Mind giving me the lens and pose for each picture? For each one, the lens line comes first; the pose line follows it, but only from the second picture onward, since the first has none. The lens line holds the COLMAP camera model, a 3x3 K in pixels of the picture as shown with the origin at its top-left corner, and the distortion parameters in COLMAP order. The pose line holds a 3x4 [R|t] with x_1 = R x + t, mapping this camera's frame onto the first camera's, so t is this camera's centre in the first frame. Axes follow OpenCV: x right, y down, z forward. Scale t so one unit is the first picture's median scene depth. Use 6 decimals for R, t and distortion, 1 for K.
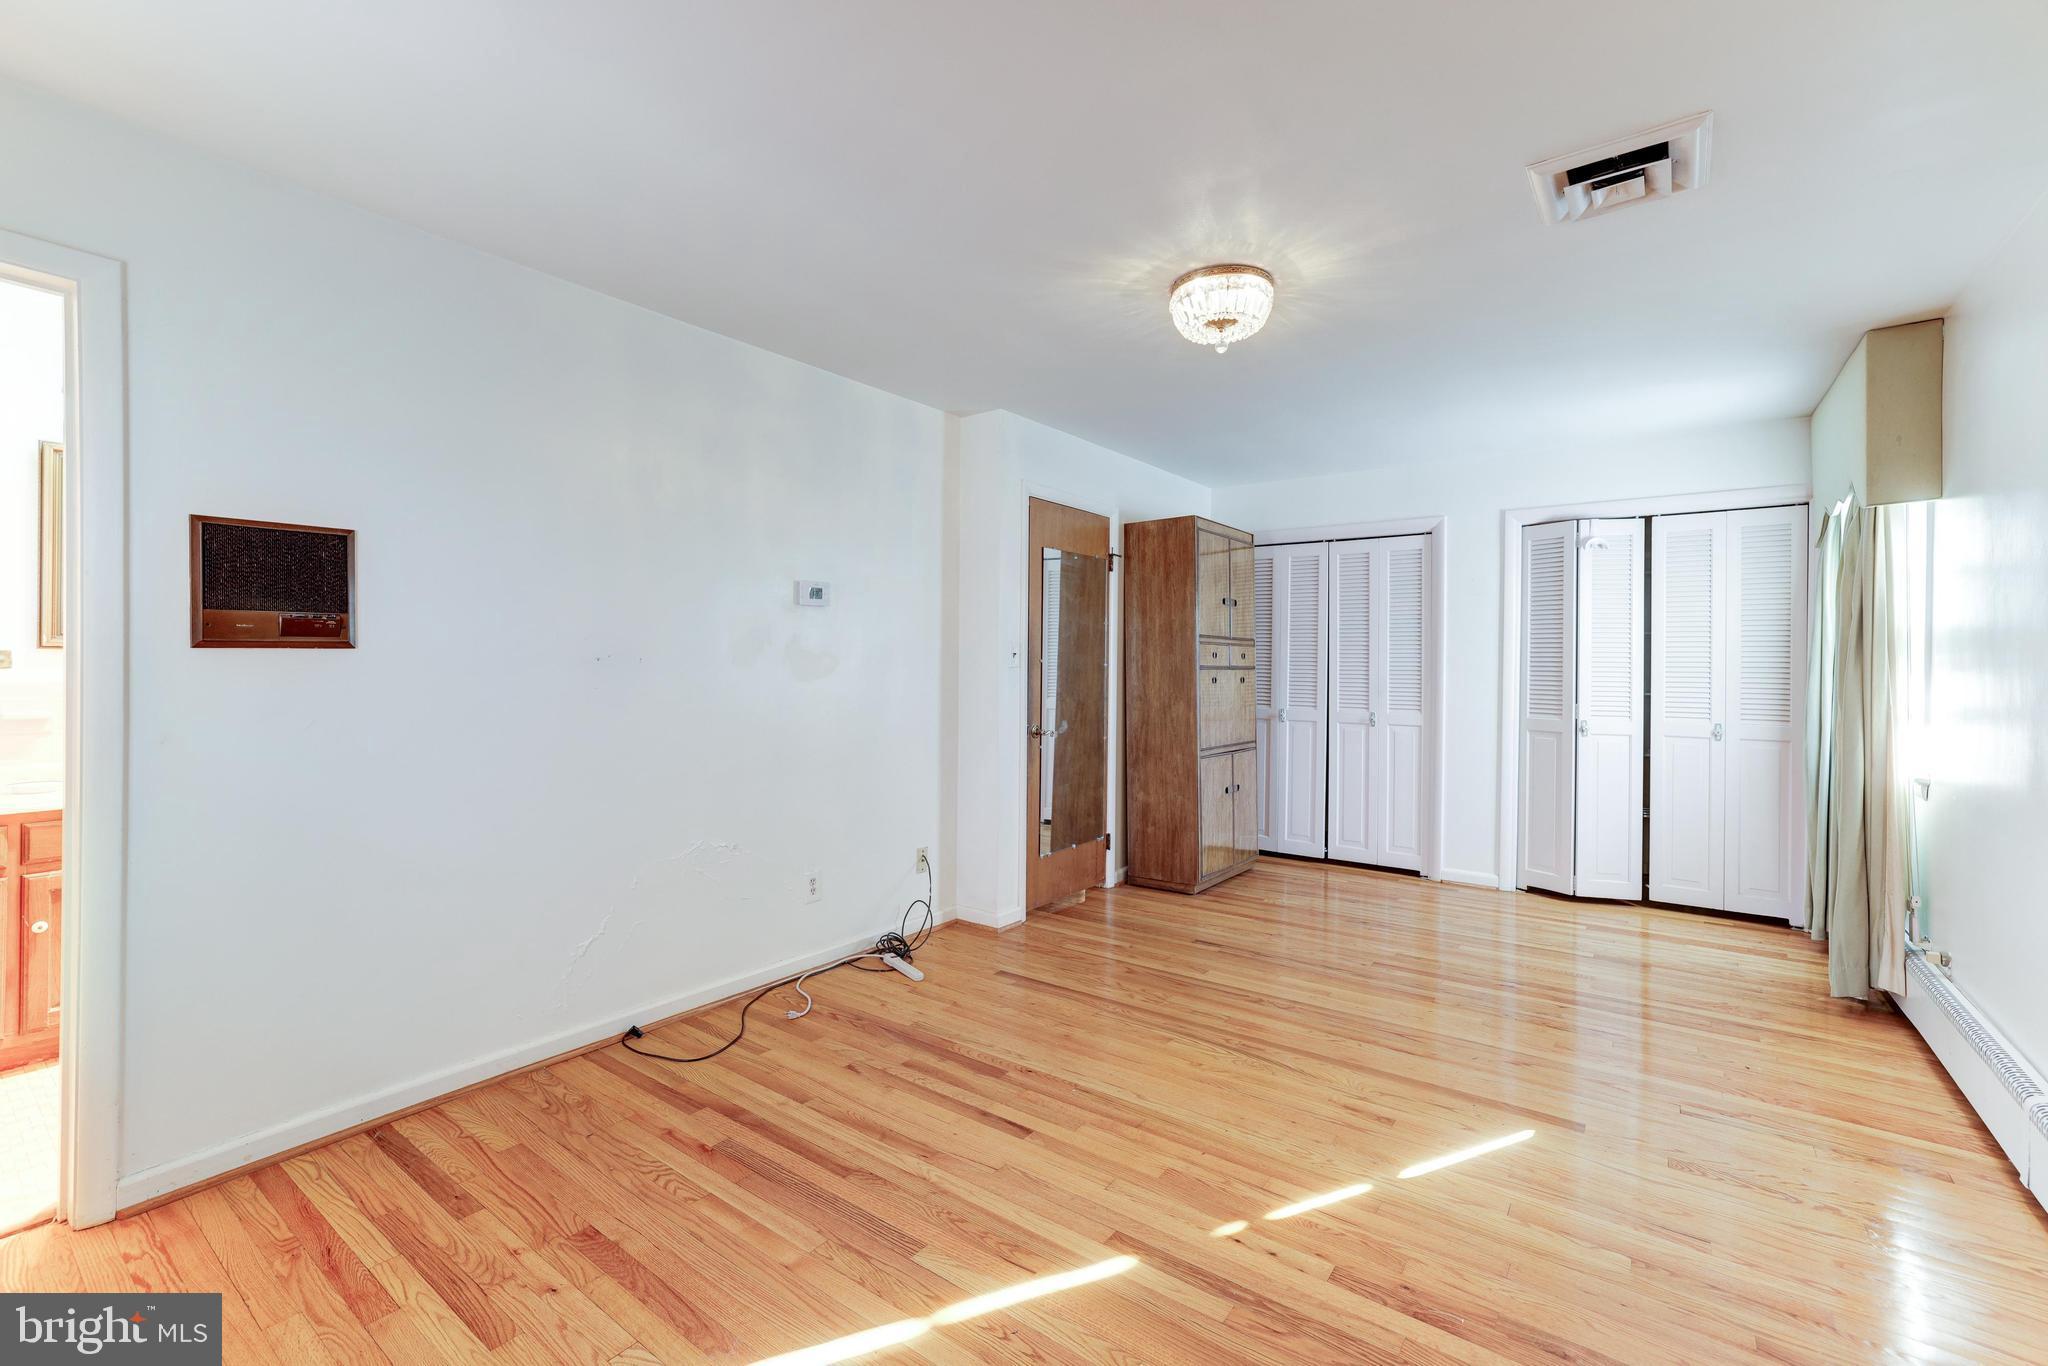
lens RADIAL K [[867.4, 0, 1011.2], [0, 867.4, 662.3], [0, 0, 1]] dist [-0.033239, 0.018054]
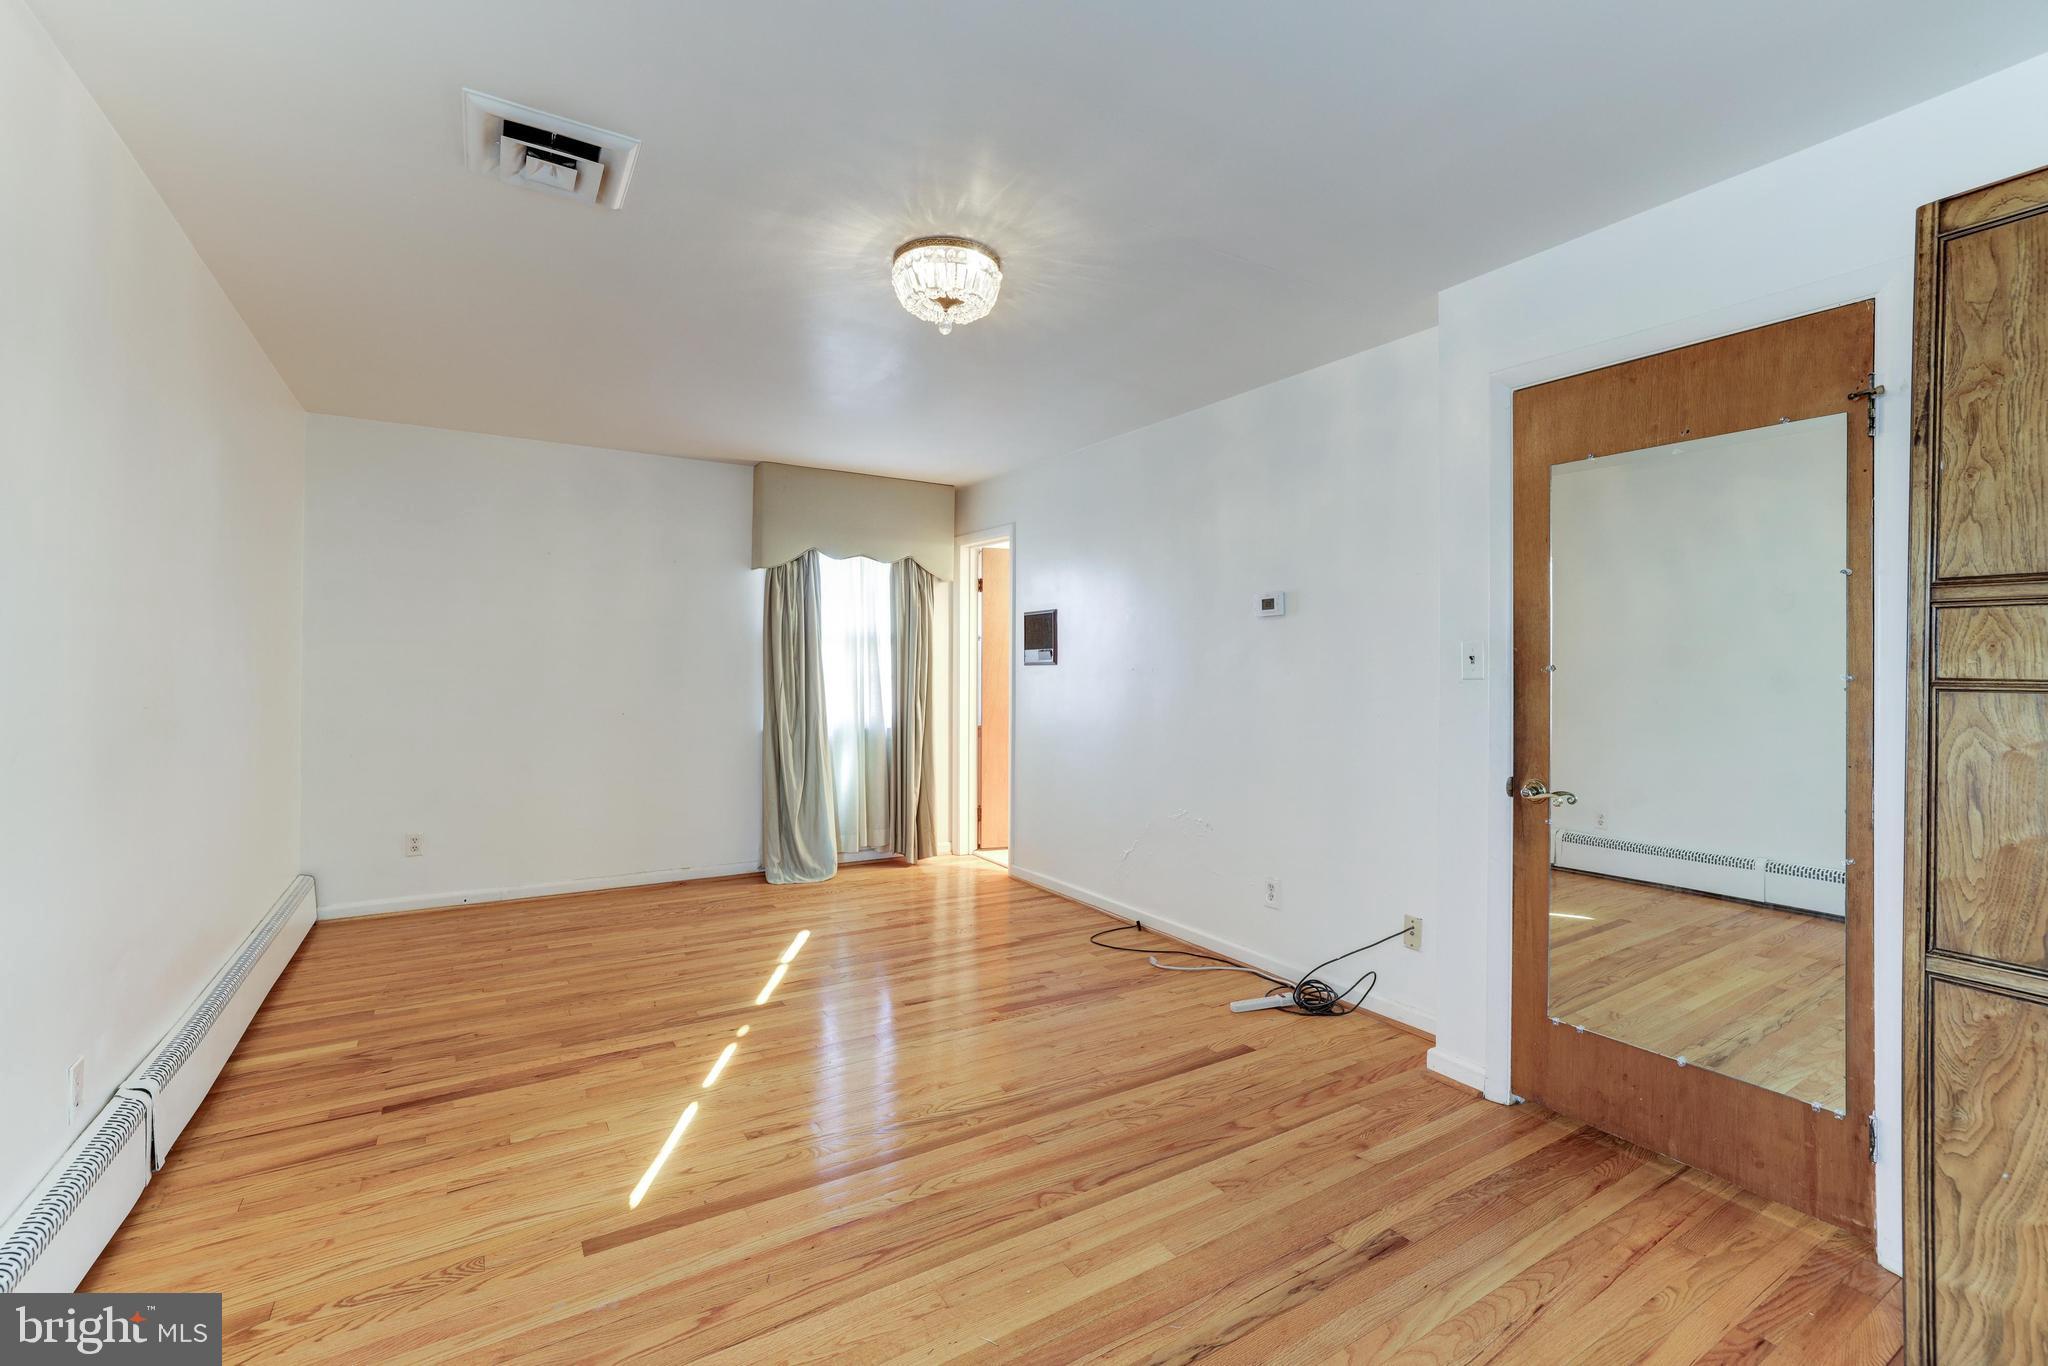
lens RADIAL K [[881.9, 0, 1009.6], [0, 881.9, 663.6], [0, 0, 1]] dist [-0.032454, 0.018956]
pose [[-0.356389, -0.017991, -0.934164, 1.111378], [-0.009479, 0.999833, -0.015639, 0.014449], [0.934290, 0.003281, -0.356500, 1.423323]]
